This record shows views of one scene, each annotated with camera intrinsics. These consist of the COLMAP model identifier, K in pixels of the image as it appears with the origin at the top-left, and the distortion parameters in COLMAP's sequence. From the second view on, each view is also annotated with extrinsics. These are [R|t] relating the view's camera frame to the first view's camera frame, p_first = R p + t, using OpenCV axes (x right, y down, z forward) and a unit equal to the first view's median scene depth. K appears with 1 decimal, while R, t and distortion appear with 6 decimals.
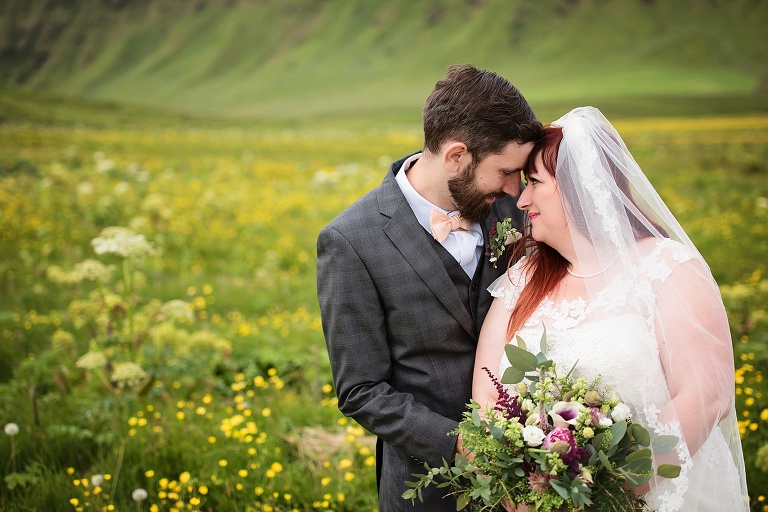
lens RADIAL K [[1521.1, 0, 383.6], [0, 1521.1, 255.3], [0, 0, 1]] dist [0.055358, 0.000000]
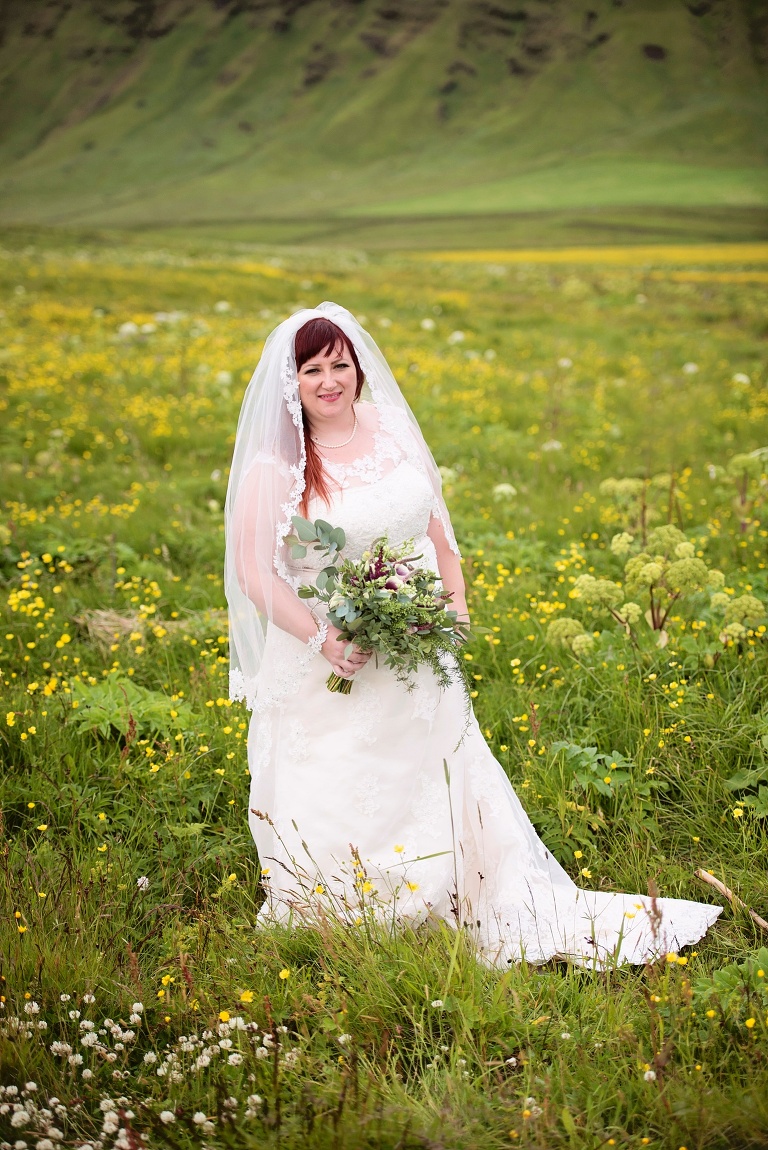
lens RADIAL K [[2493.0, 0, 384.5], [0, 2493.0, 576.0], [0, 0, 1]] dist [-0.174470, 0.000000]
pose [[0.998128, 0.012867, 0.059790, 0.011796], [-0.015809, 0.998674, 0.048999, 0.005560], [-0.059080, -0.049853, 0.997008, -0.185157]]
